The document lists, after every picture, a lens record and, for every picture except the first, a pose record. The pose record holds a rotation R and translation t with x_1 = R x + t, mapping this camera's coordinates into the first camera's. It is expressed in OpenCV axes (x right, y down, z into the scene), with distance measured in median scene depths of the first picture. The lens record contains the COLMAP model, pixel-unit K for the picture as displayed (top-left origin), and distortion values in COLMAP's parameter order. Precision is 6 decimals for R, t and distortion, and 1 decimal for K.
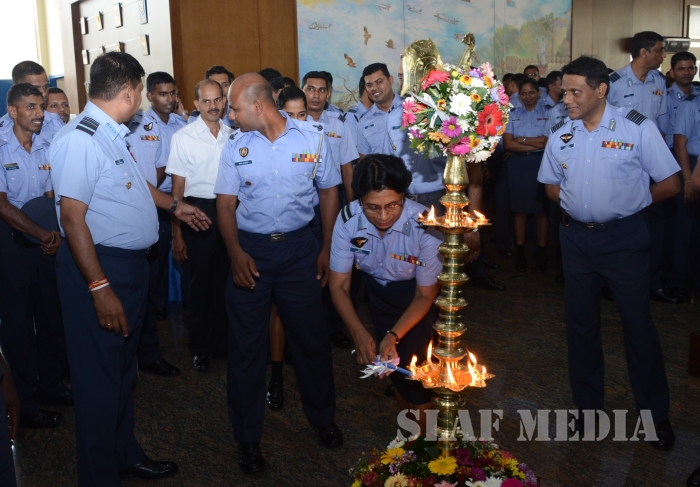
lens RADIAL K [[788.2, 0, 274.7], [0, 788.2, 226.8], [0, 0, 1]] dist [-0.029774, 0.000000]
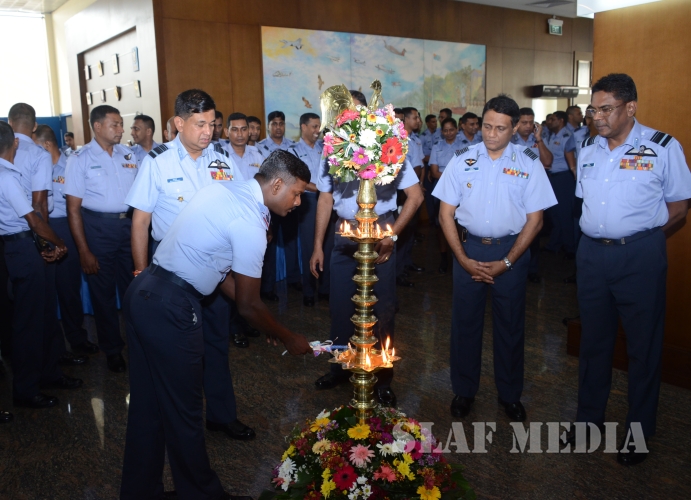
lens RADIAL K [[642.7, 0, 297.8], [0, 642.7, 242.3], [0, 0, 1]] dist [-0.030240, 0.000000]
pose [[0.997833, -0.007249, 0.065403, 0.051645], [0.006859, 0.999957, 0.006185, 0.000253], [-0.065445, -0.005723, 0.997840, 0.005079]]
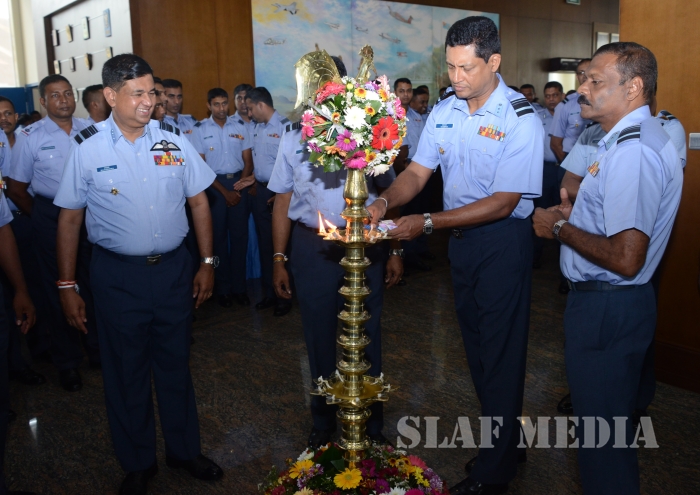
lens RADIAL K [[691.2, 0, 346.9], [0, 691.2, 227.5], [0, 0, 1]] dist [-0.043034, 0.000000]
pose [[0.991112, -0.011067, 0.132573, 0.094225], [0.009727, 0.999895, 0.010753, -0.024271], [-0.132678, -0.009368, 0.991115, 0.126941]]
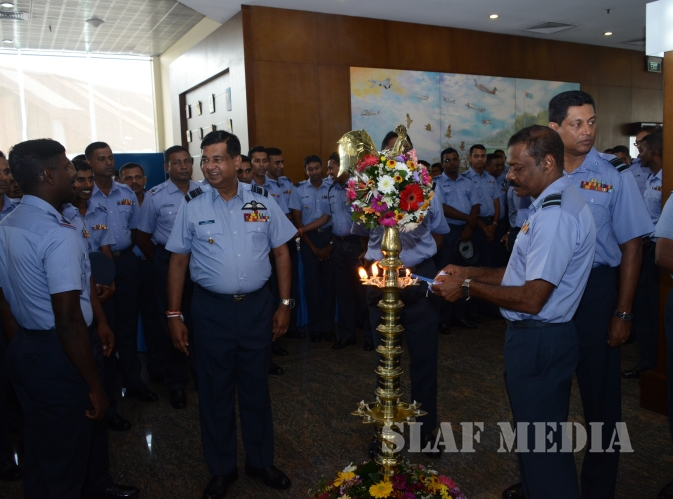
lens RADIAL K [[632.8, 0, 345.9], [0, 632.8, 241.1], [0, 0, 1]] dist [-0.038777, 0.000000]
pose [[0.999524, 0.011308, -0.028714, 0.173286], [-0.012644, 0.998825, -0.046783, -0.020780], [0.028152, 0.047124, 0.998492, 0.040240]]
